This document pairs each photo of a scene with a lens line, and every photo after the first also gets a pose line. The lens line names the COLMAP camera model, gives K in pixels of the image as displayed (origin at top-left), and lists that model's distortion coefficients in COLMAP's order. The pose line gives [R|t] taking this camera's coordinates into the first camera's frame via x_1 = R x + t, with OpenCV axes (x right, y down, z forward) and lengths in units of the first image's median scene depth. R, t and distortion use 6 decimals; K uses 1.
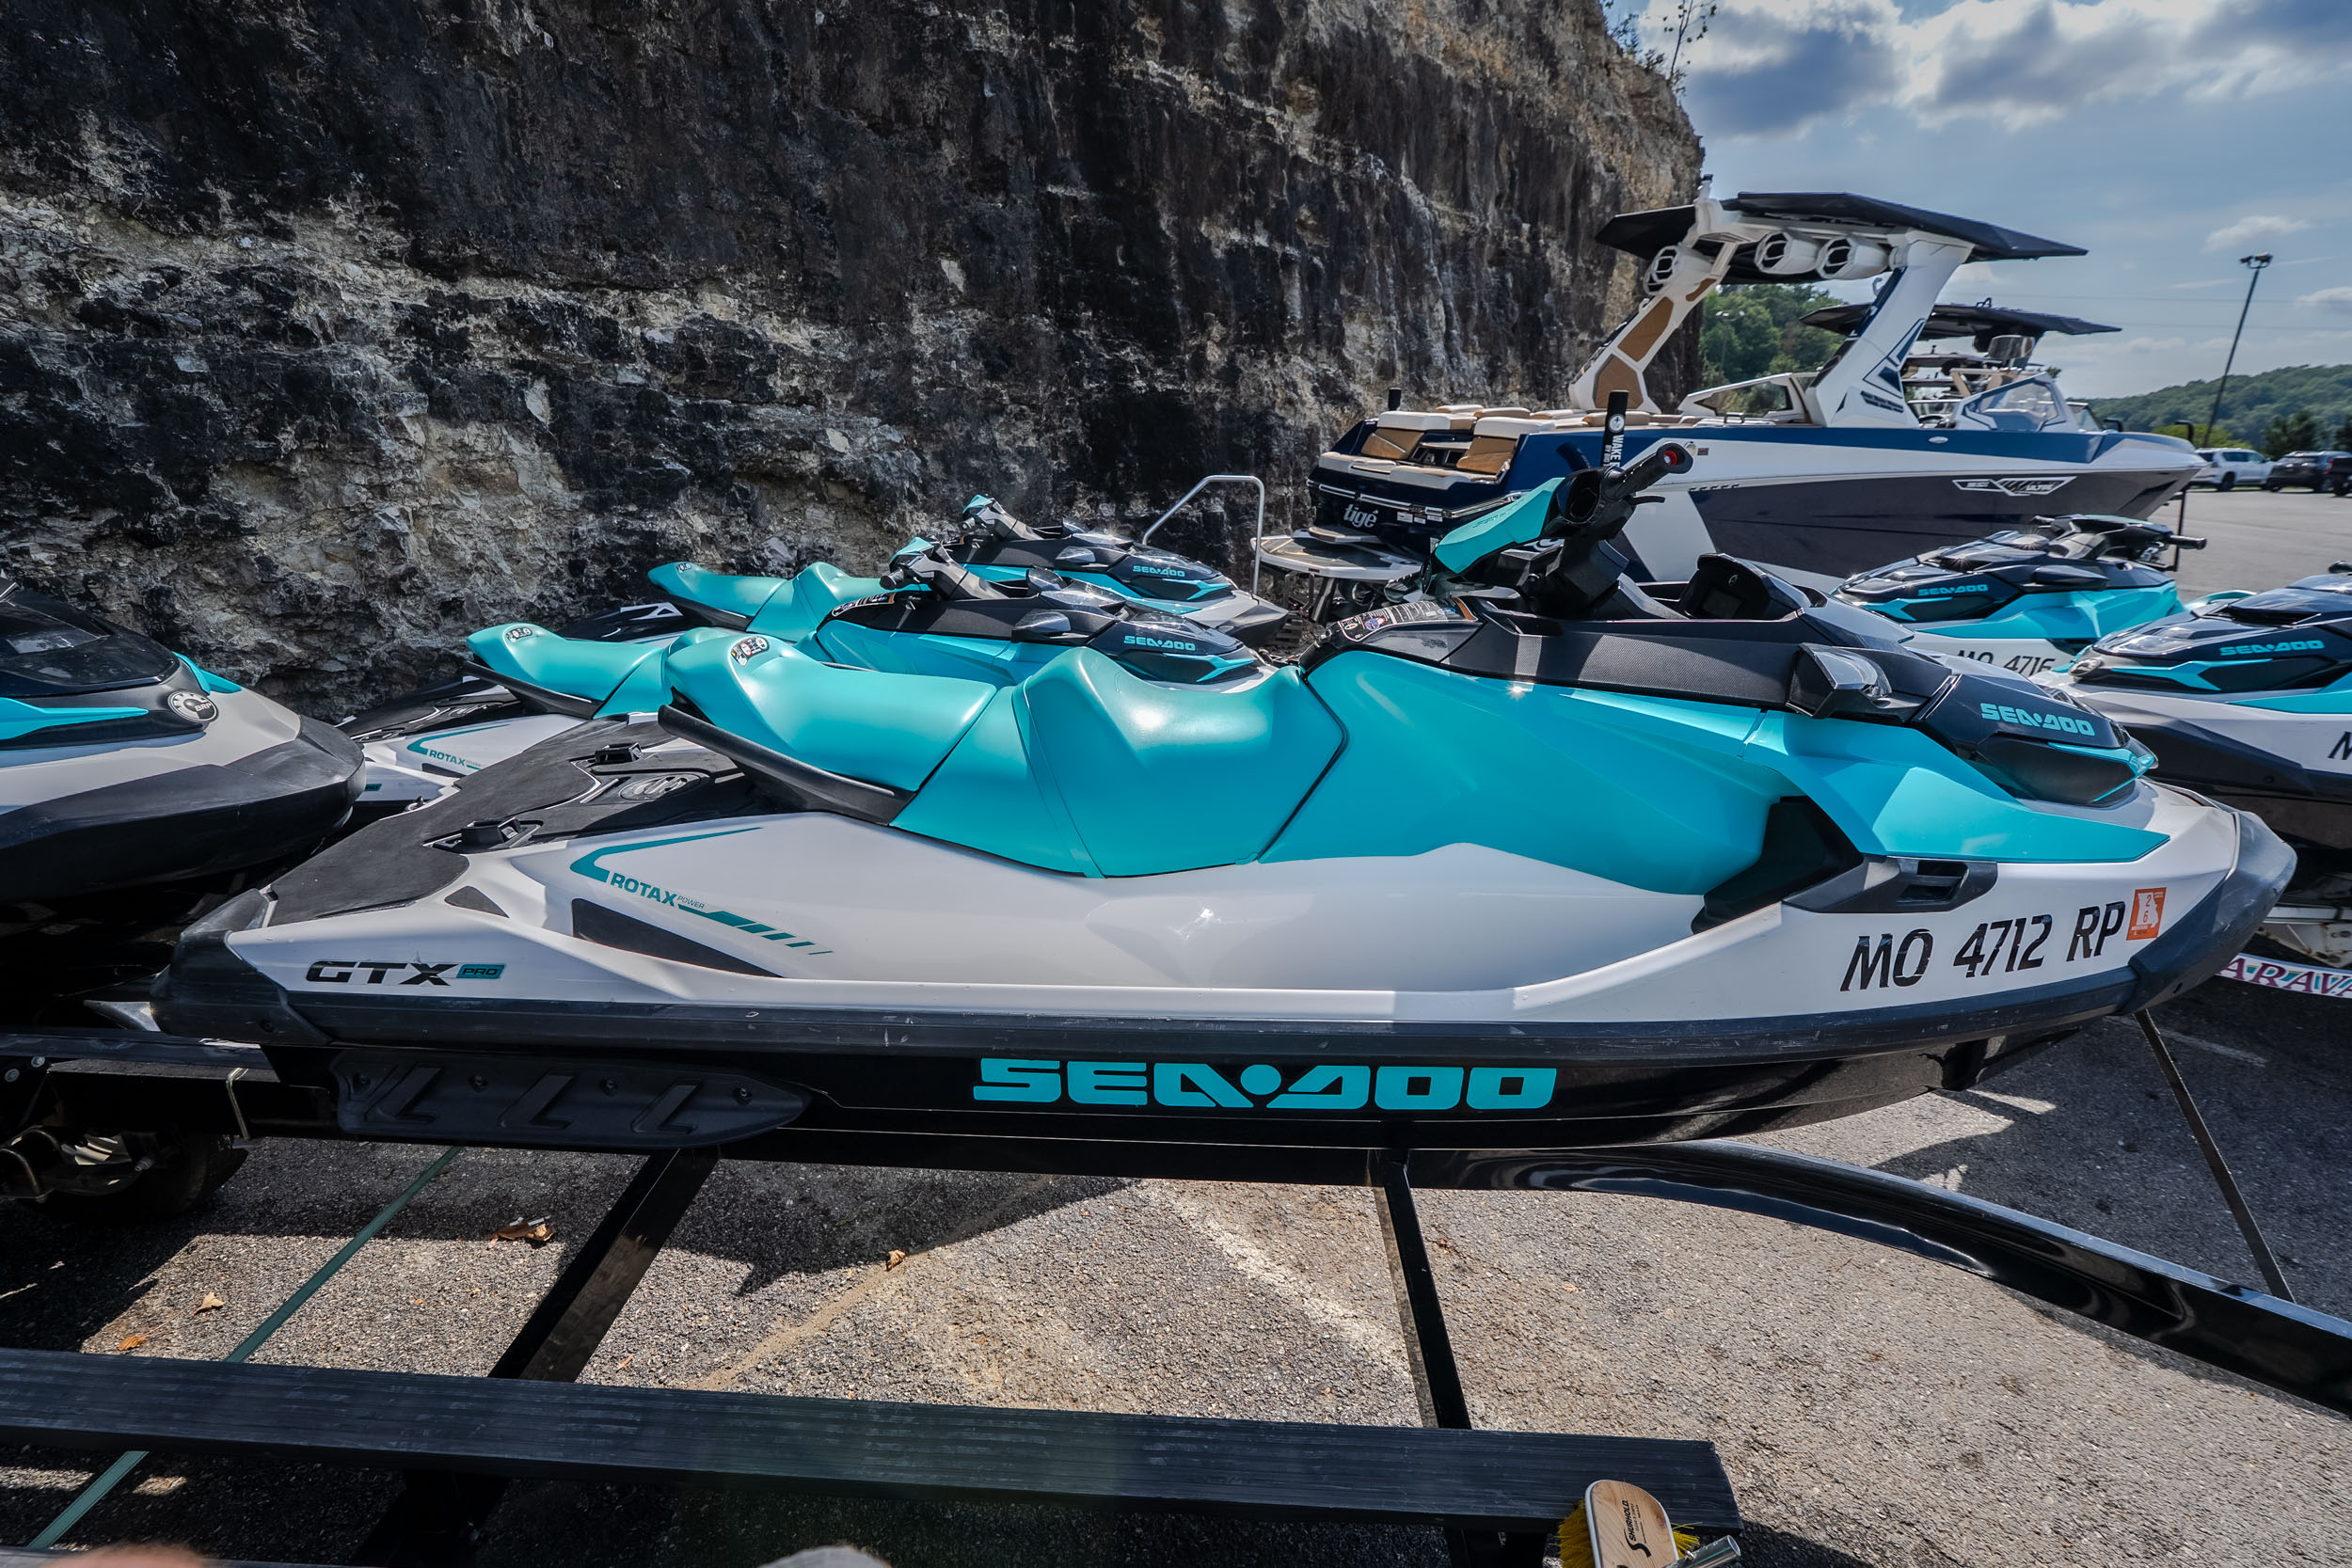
lens RADIAL K [[1054.8, 0, 1171.8], [0, 1054.8, 780.0], [0, 0, 1]] dist [-0.003835, 0.001544]
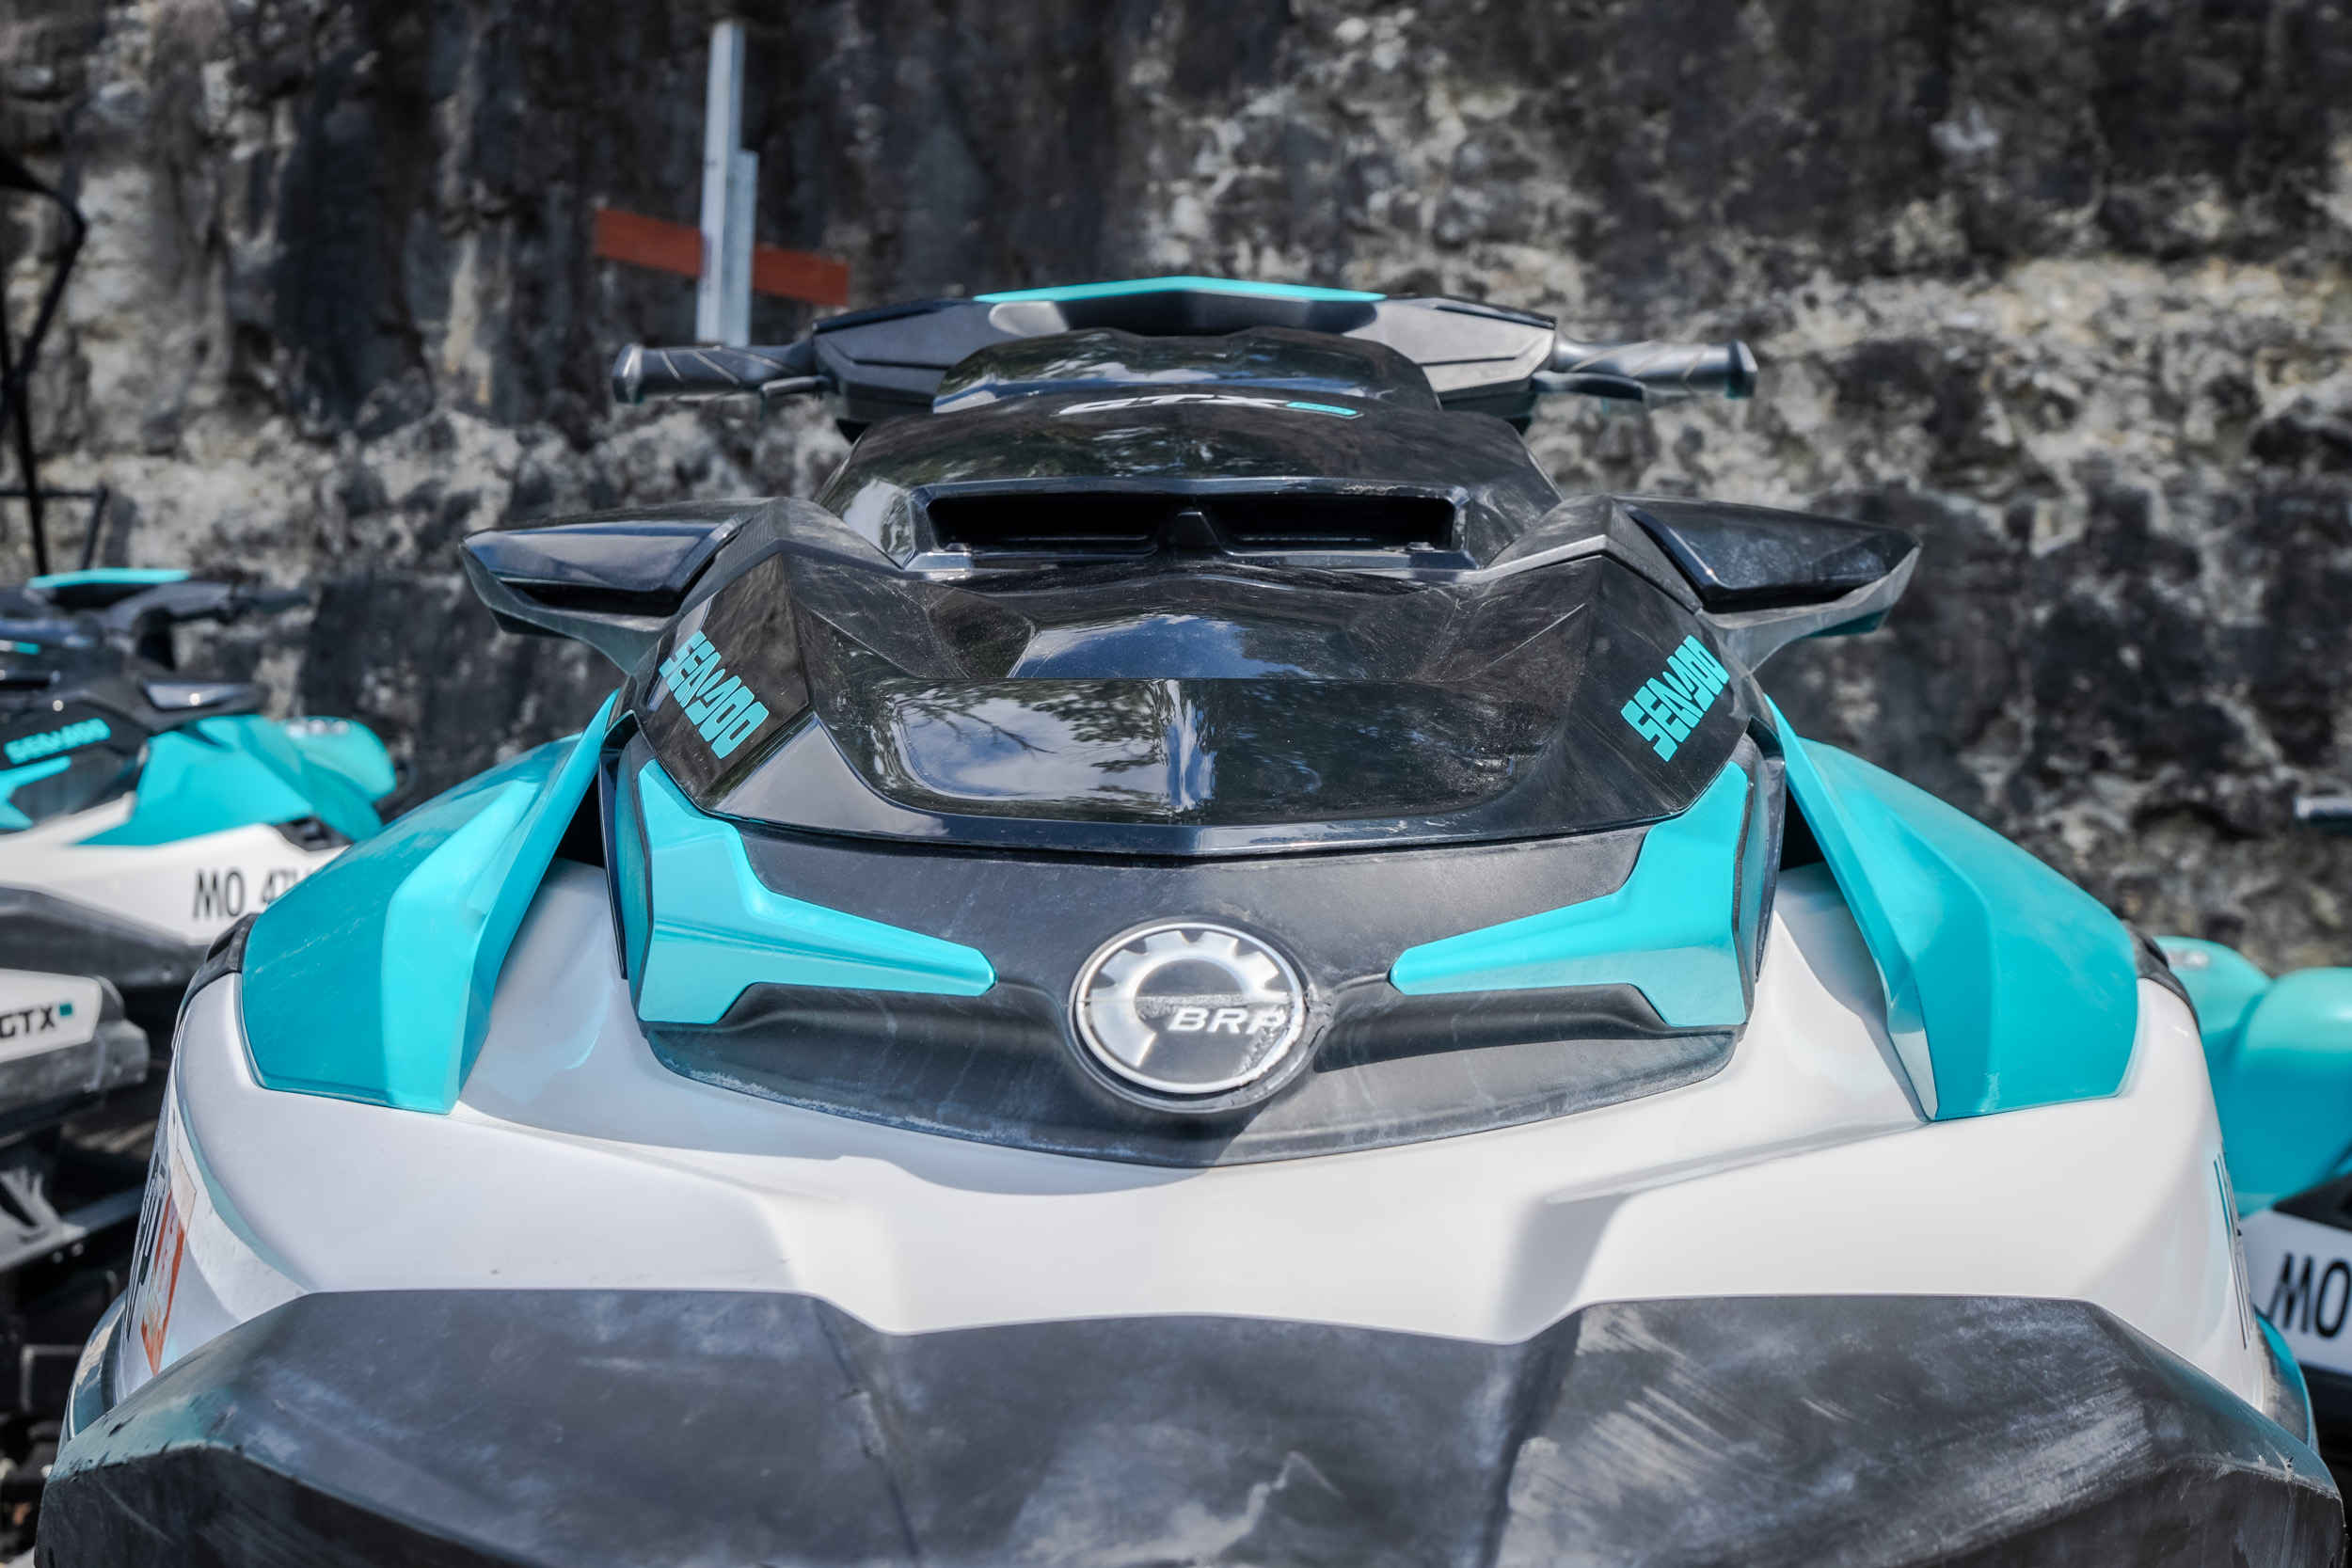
lens RADIAL K [[3162.5, 0, 1176.0], [0, 3162.5, 784.0], [0, 0, 1]] dist [0.002505, -0.006817]
pose [[0.037964, -0.012375, -0.999202, 0.555485], [-0.340115, 0.940063, -0.024565, -0.021696], [0.939617, 0.340777, 0.031479, 0.382600]]
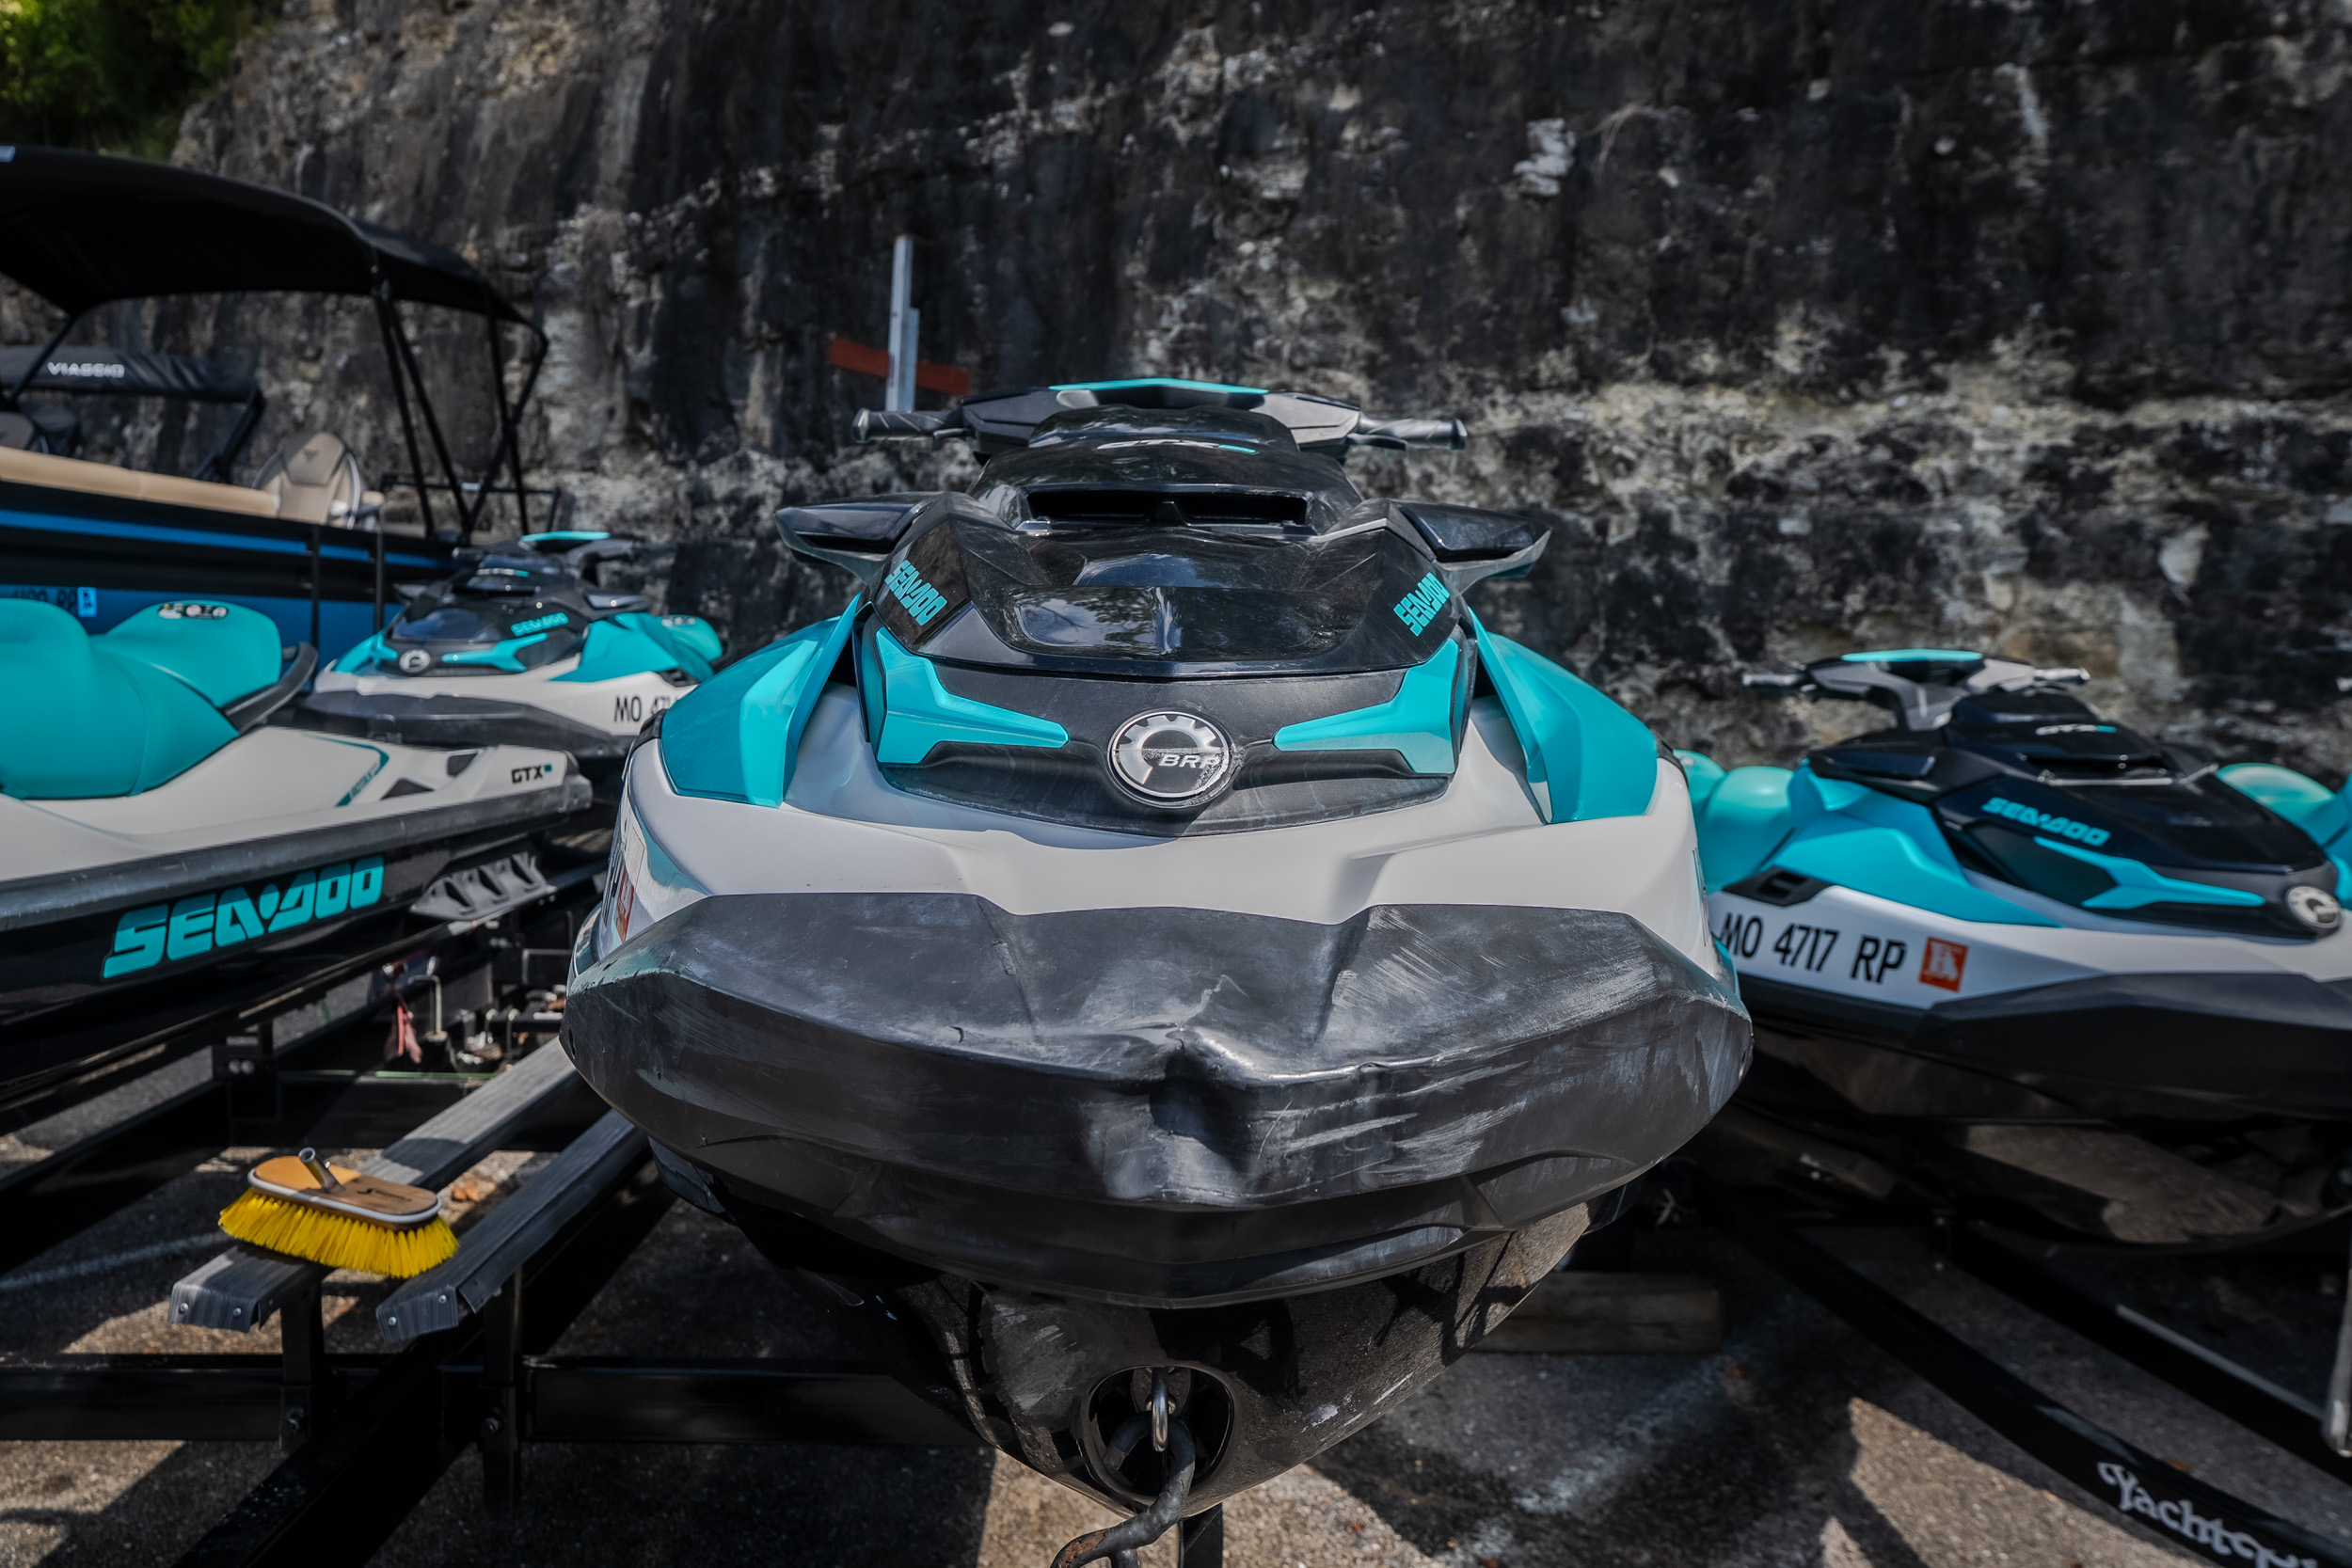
lens RADIAL K [[1711.7, 0, 1176.0], [0, 1711.7, 784.0], [0, 0, 1]] dist [-0.003996, 0.002601]
pose [[0.058560, 0.058315, -0.996579, 0.564300], [-0.356122, 0.933831, 0.033717, -0.017494], [0.932603, 0.352929, 0.075452, 0.380676]]
